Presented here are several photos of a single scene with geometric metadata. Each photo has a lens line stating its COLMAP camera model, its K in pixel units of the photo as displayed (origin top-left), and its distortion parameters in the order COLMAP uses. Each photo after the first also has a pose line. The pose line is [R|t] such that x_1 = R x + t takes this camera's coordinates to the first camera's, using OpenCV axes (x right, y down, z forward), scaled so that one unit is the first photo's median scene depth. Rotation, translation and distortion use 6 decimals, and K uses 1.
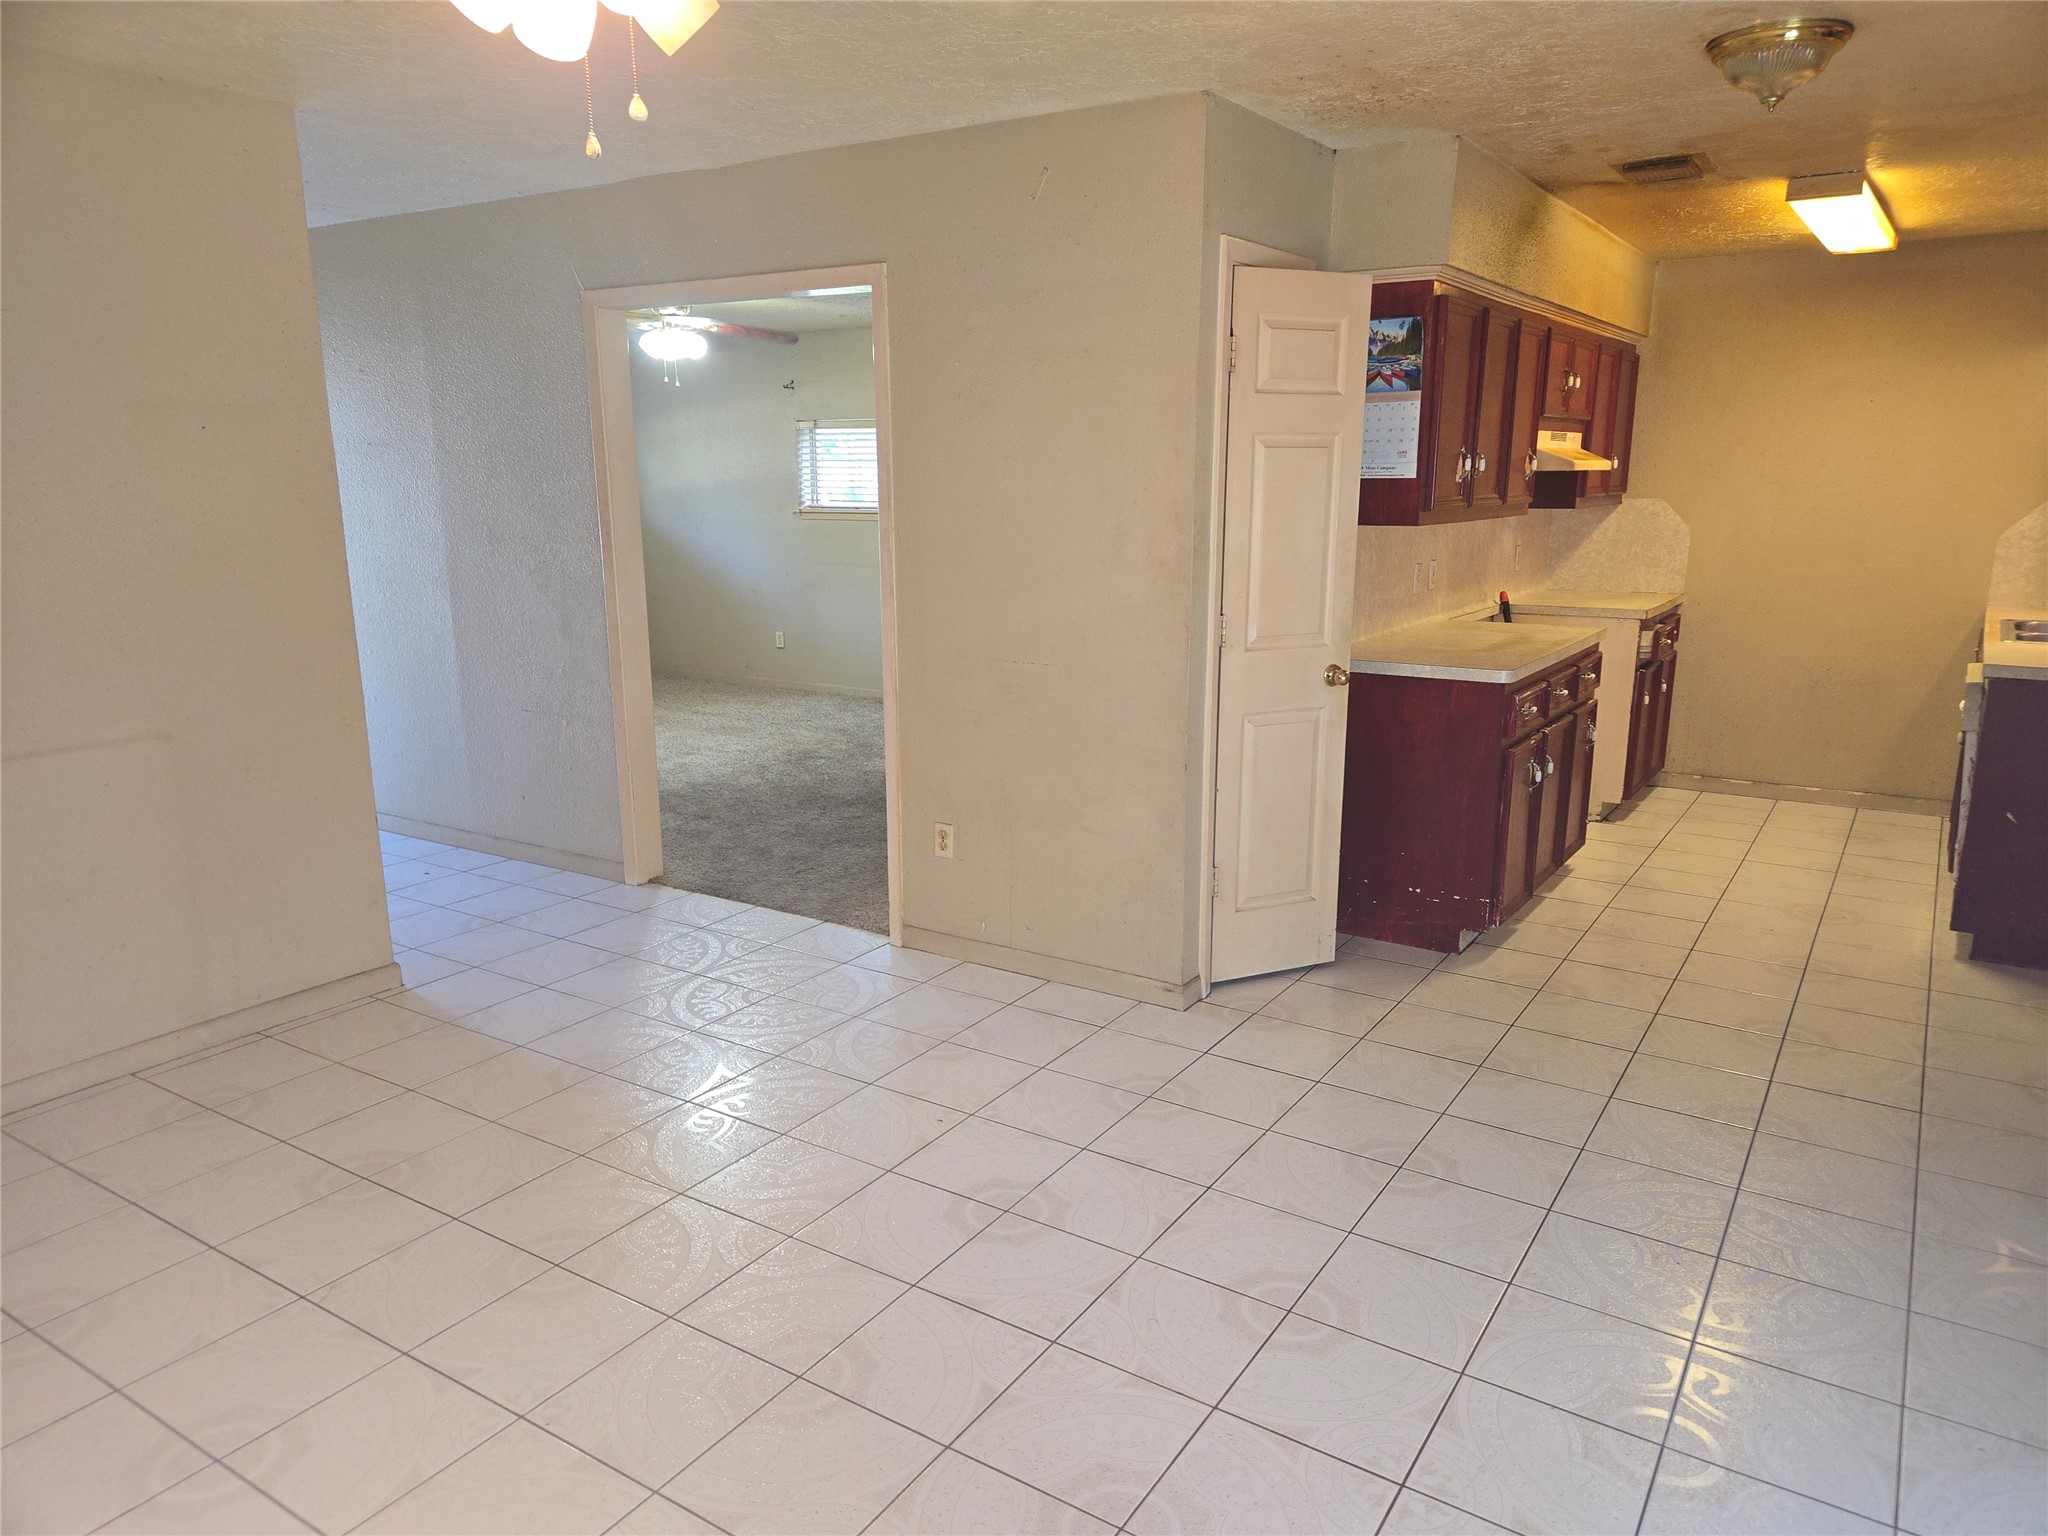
lens RADIAL K [[1376.0, 0, 1031.1], [0, 1376.0, 772.9], [0, 0, 1]] dist [0.064595, -0.048917]
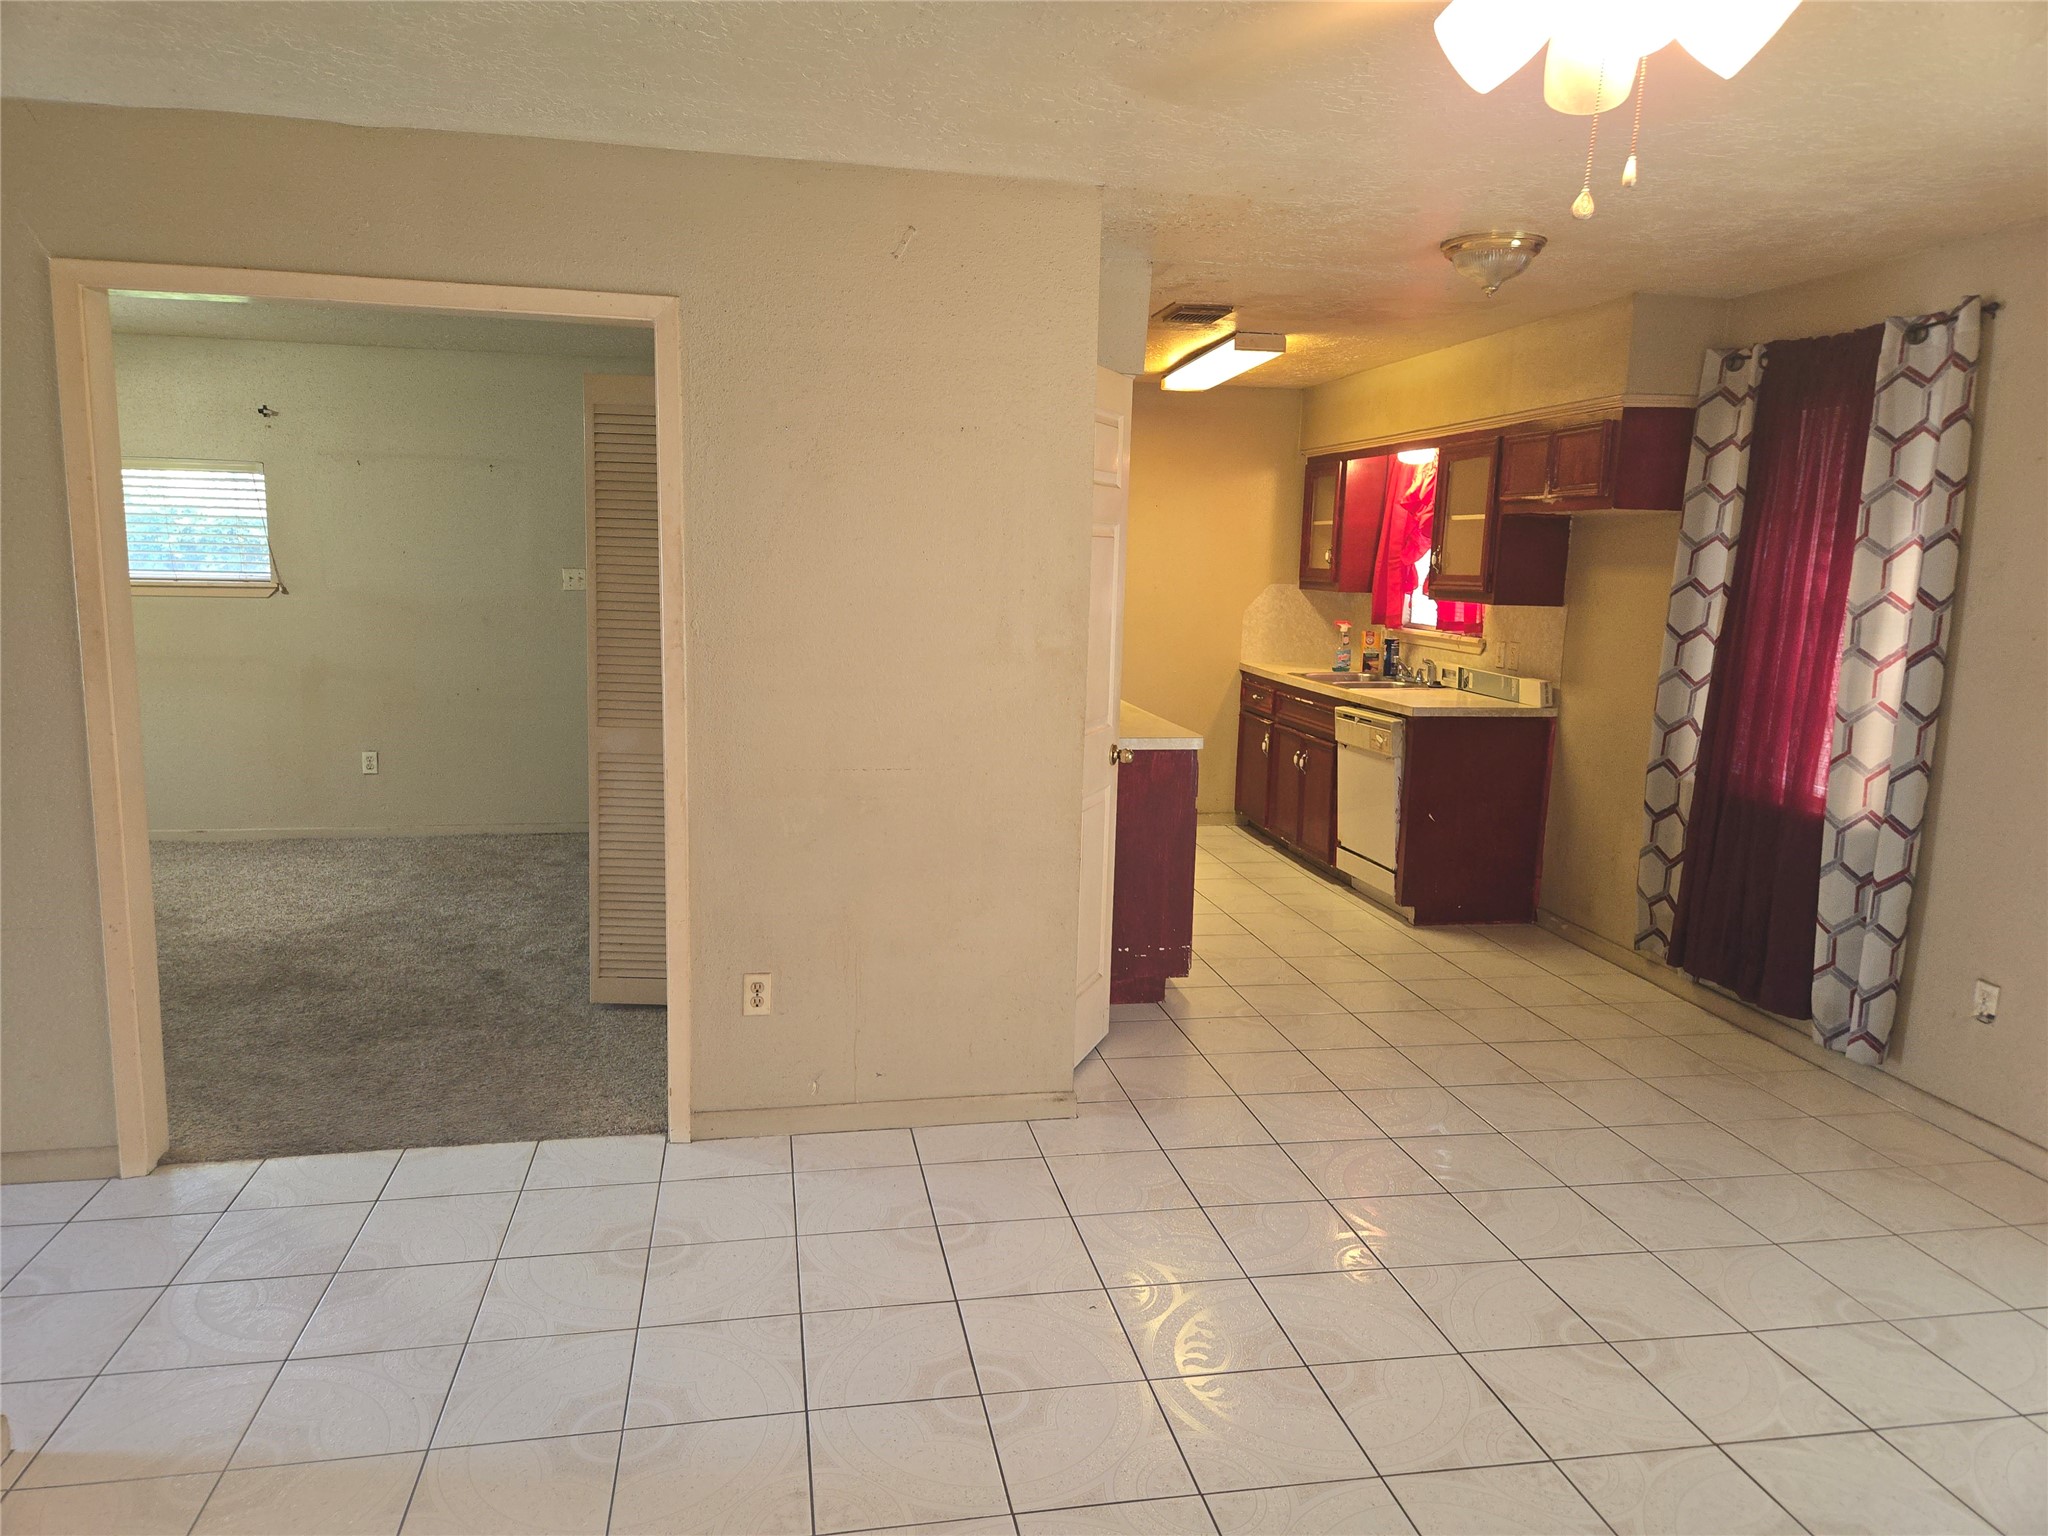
lens RADIAL K [[1376.0, 0, 1034.4], [0, 1376.0, 754.1], [0, 0, 1]] dist [0.064595, -0.048917]
pose [[0.722180, -0.084863, 0.686479, -0.359540], [0.123689, 0.992293, -0.007454, -0.048104], [-0.680556, 0.090294, 0.727111, 0.199606]]
